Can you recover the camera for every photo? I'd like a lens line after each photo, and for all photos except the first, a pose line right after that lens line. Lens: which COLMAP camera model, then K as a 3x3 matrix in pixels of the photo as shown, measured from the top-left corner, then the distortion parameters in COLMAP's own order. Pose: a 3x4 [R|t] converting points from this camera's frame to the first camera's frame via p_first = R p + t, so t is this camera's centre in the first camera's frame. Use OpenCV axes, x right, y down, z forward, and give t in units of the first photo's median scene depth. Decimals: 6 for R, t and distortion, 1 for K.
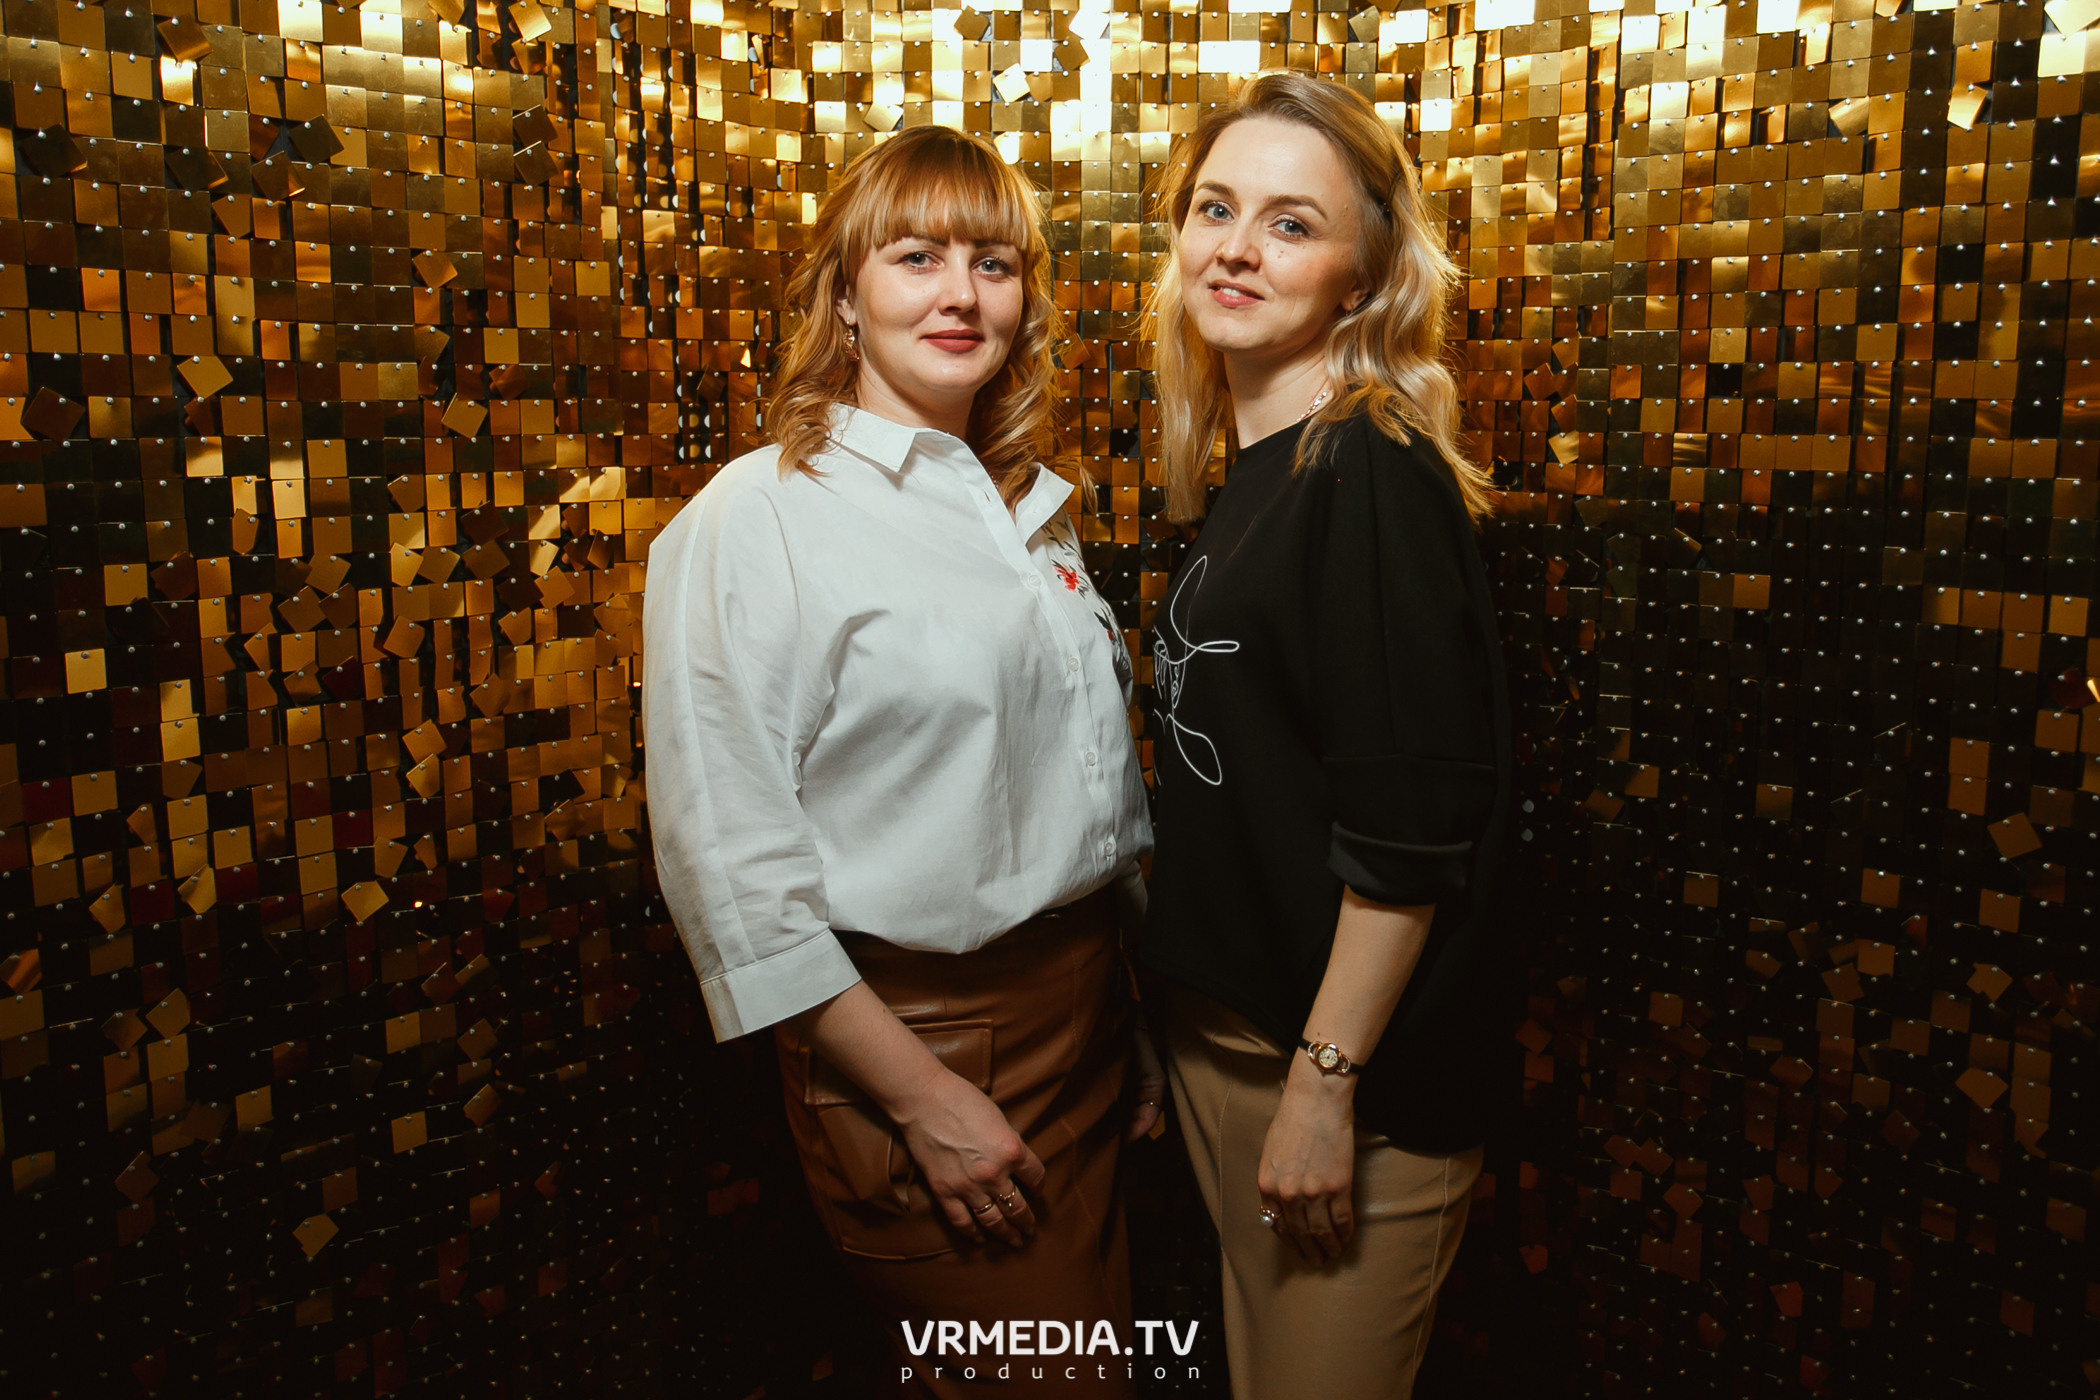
lens RADIAL K [[1541.5, 0, 1062.6], [0, 1541.5, 685.6], [0, 0, 1]] dist [-0.041572, 0.009776]
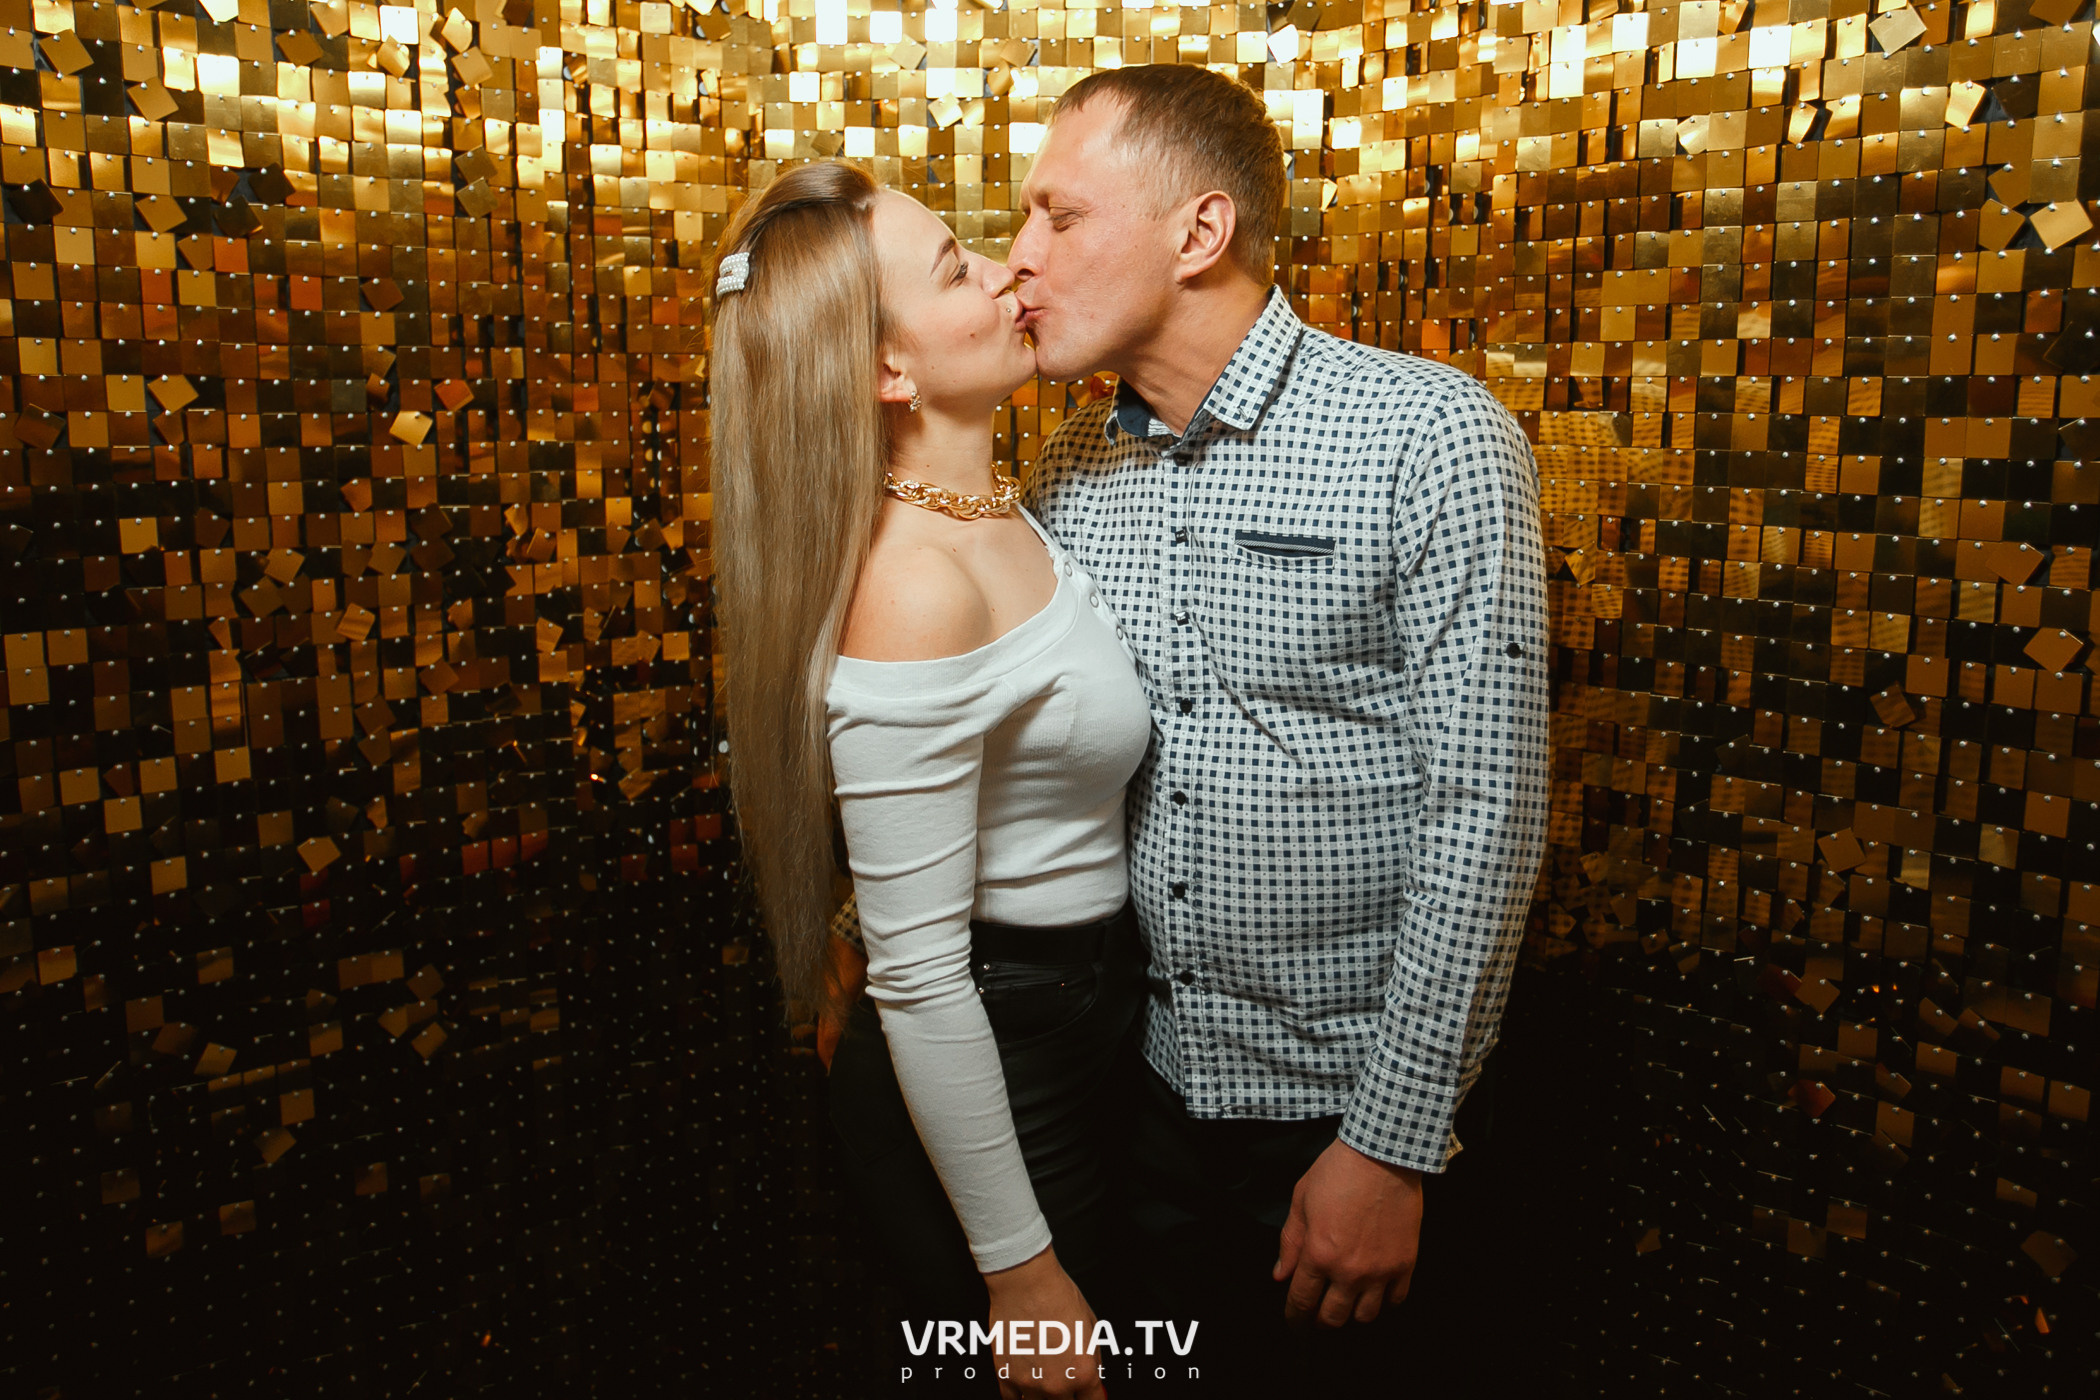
lens RADIAL K [[1541.5, 0, 1059.9], [0, 1541.5, 703.4], [0, 0, 1]] dist [-0.041572, 0.009776]
pose [[0.993394, 0.023253, -0.112377, 0.215345], [-0.021479, 0.999625, 0.016966, -0.002263], [0.112730, -0.014441, 0.993521, -0.062650]]
